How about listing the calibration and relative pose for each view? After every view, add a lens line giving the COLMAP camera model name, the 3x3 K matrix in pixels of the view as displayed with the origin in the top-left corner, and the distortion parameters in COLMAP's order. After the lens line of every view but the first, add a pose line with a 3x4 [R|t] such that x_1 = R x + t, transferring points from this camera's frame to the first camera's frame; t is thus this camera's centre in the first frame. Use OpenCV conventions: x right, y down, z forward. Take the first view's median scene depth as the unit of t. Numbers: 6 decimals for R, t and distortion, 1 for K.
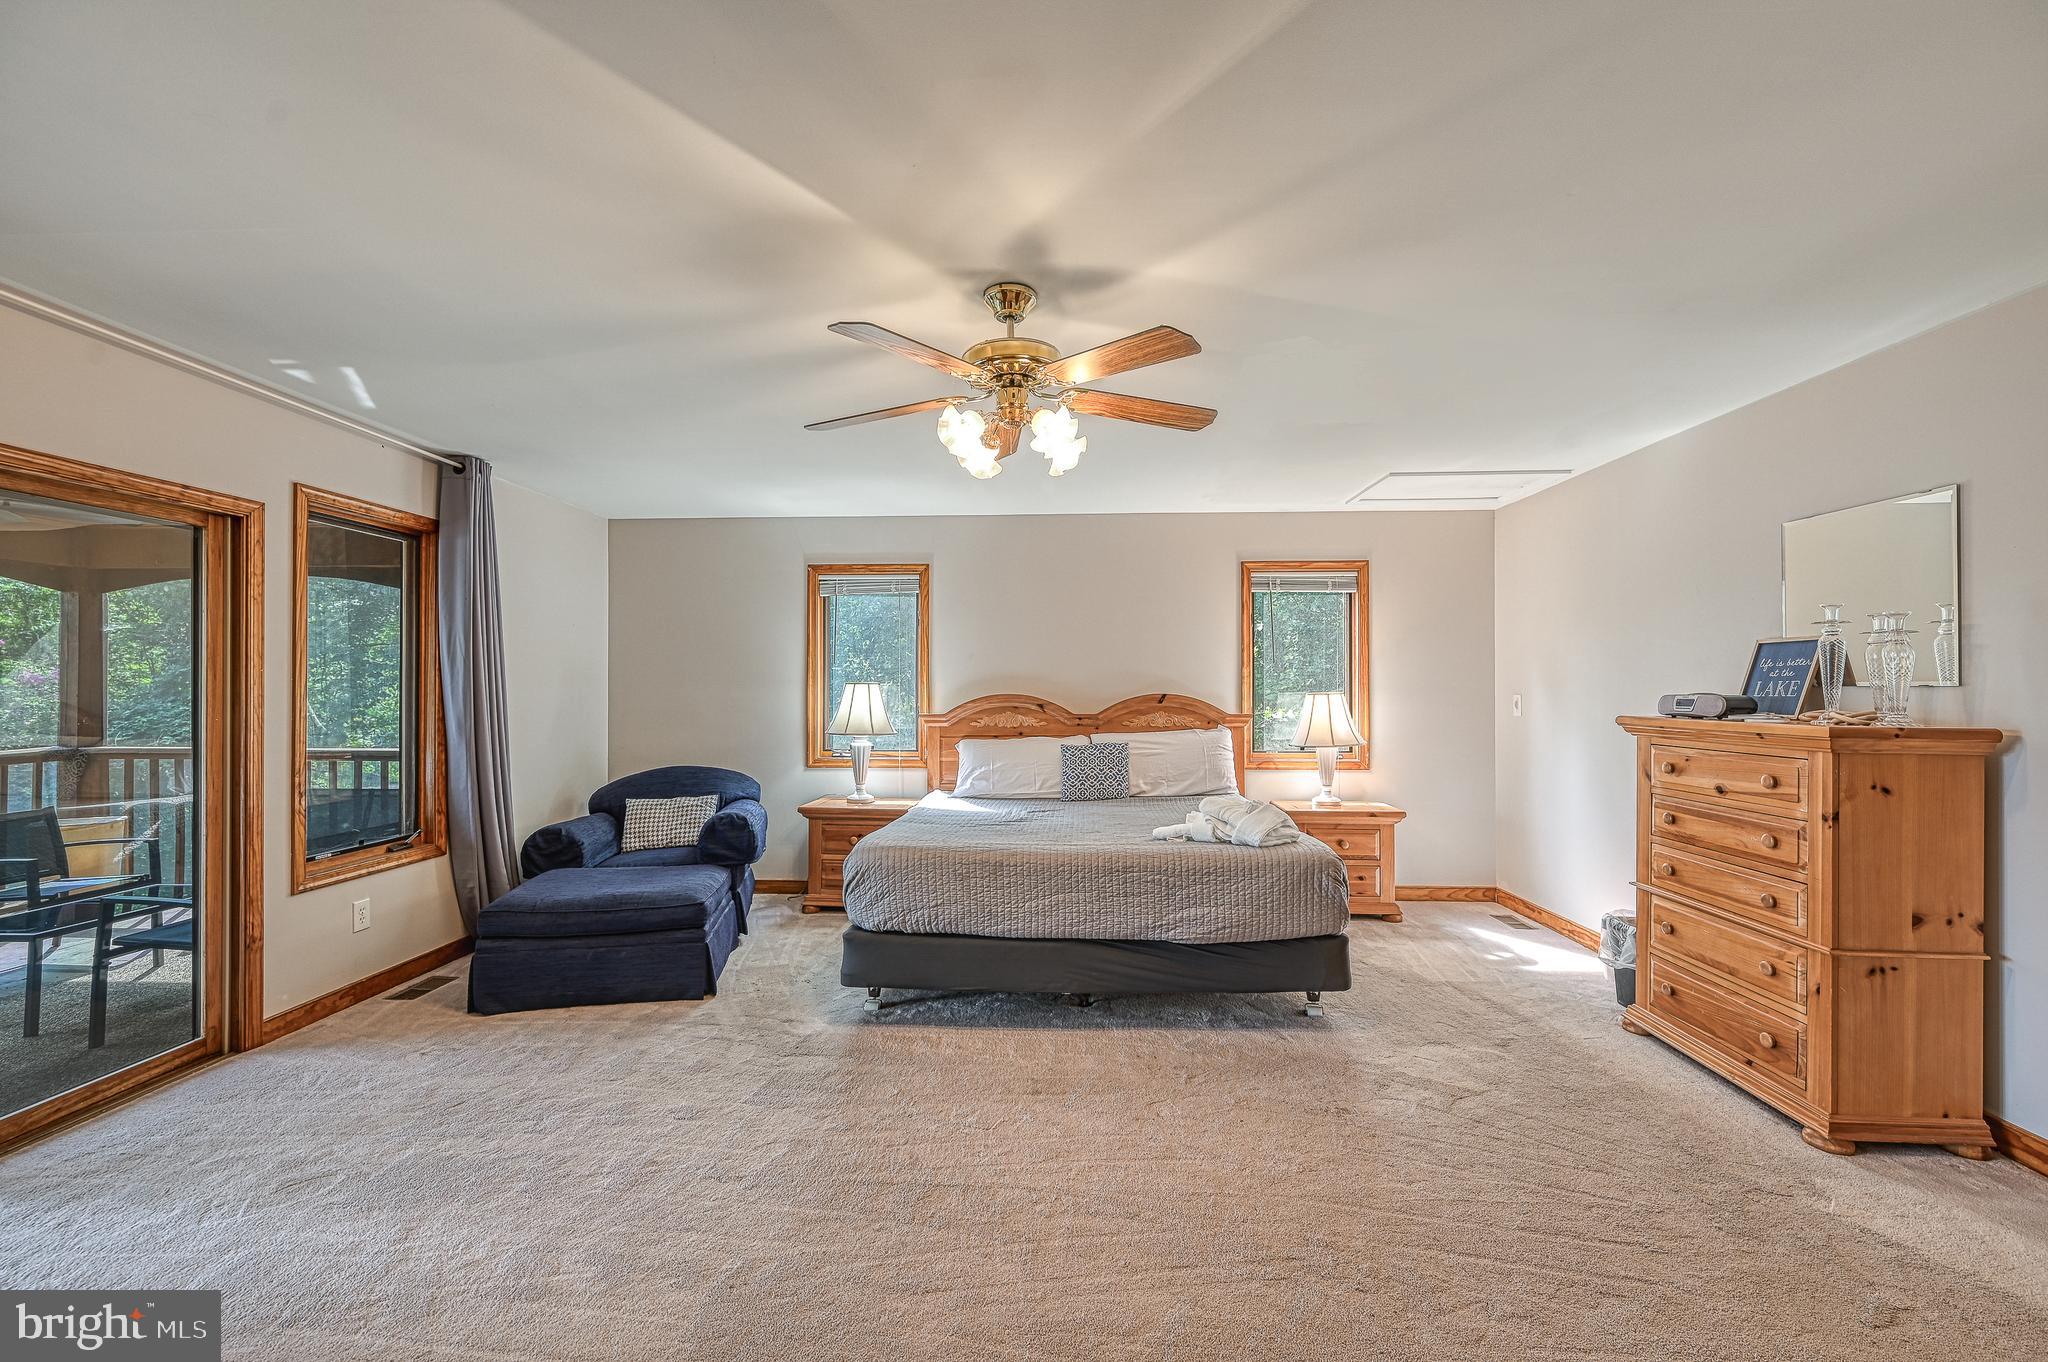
lens RADIAL K [[824.5, 0, 1024.0], [0, 824.5, 689.0], [0, 0, 1]] dist [-0.002283, 0.000283]
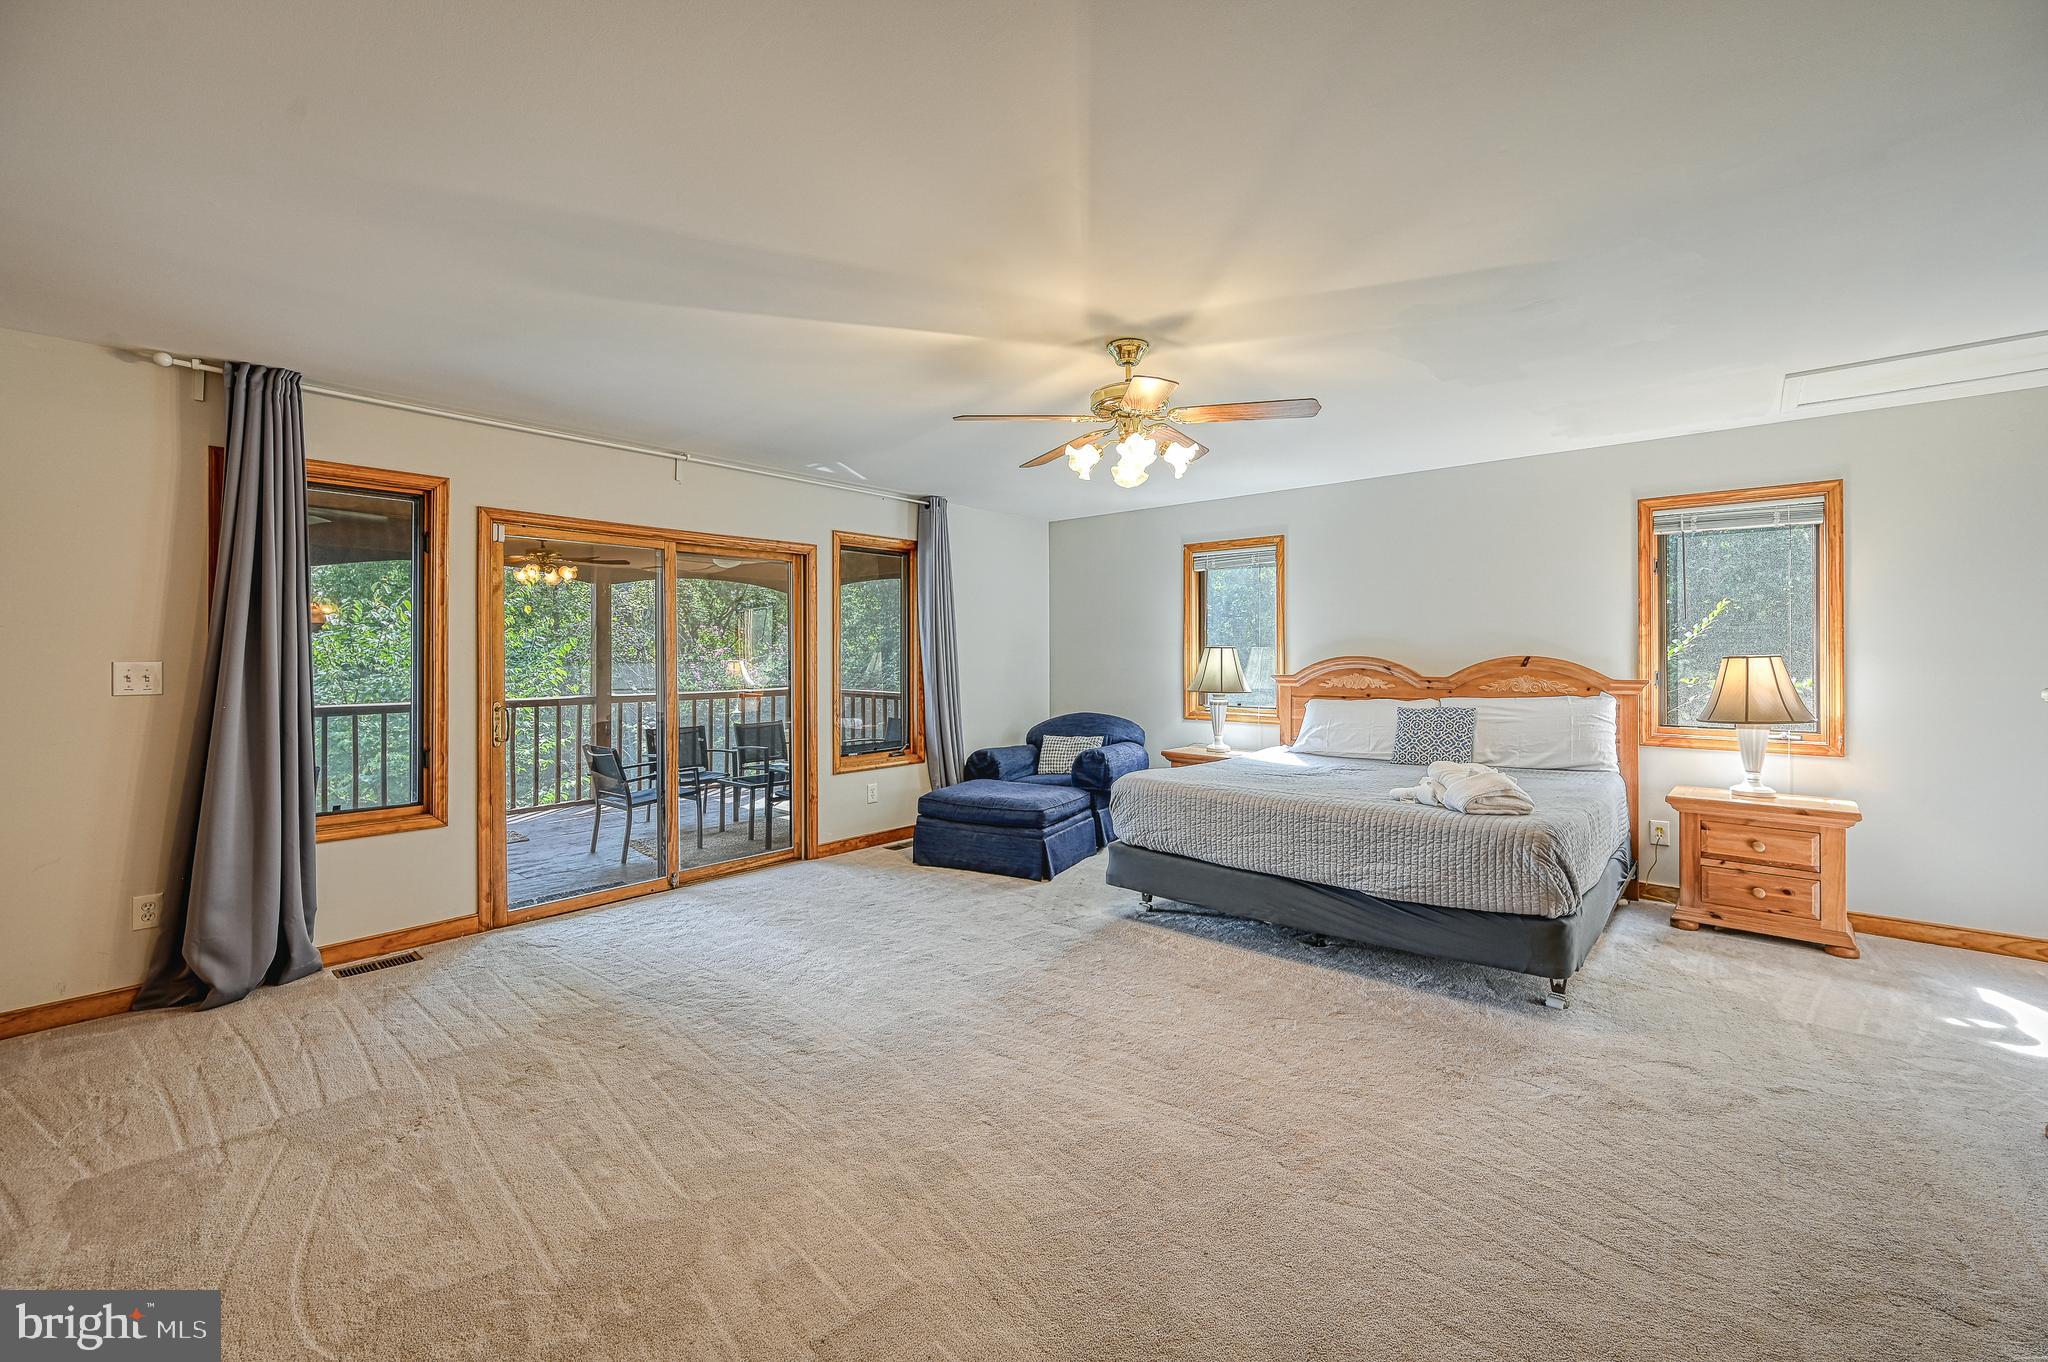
lens RADIAL K [[824.5, 0, 1036.6], [0, 824.5, 659.6], [0, 0, 1]] dist [-0.002283, 0.000283]
pose [[0.788179, 0.003353, -0.615437, 0.403197], [0.003003, 0.999952, 0.009293, -0.000551], [0.615439, -0.009173, 0.788131, -0.063436]]
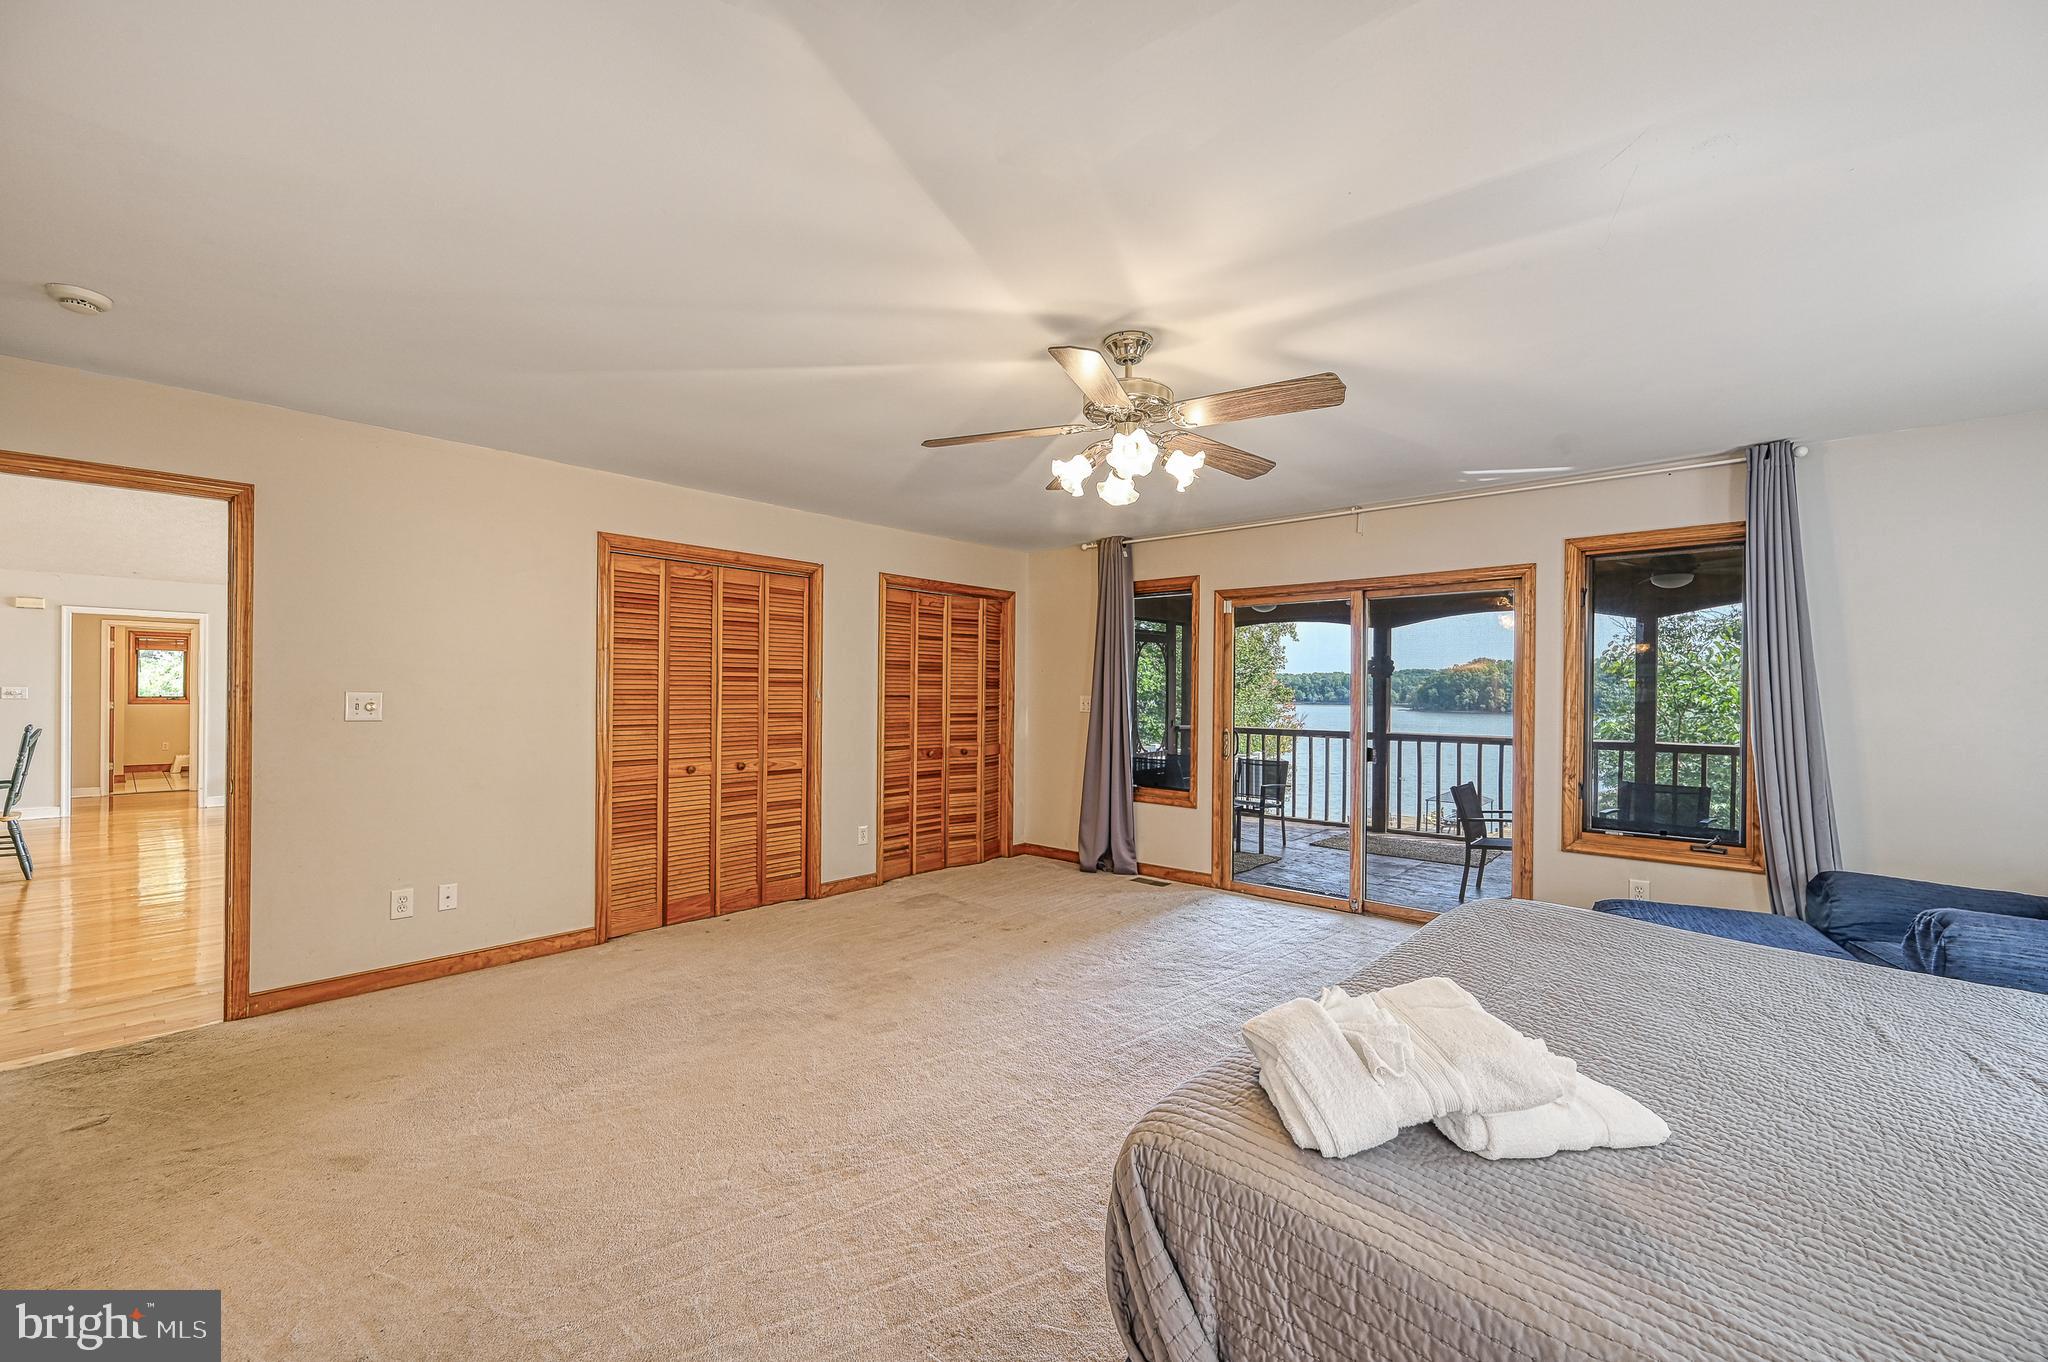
lens RADIAL K [[824.5, 0, 1036.2], [0, 824.5, 688.6], [0, 0, 1]] dist [-0.002283, 0.000283]
pose [[-0.634204, -0.007213, -0.773132, 0.563242], [-0.004301, 0.999974, -0.005802, 0.001875], [0.773154, -0.000354, -0.634218, 0.983558]]
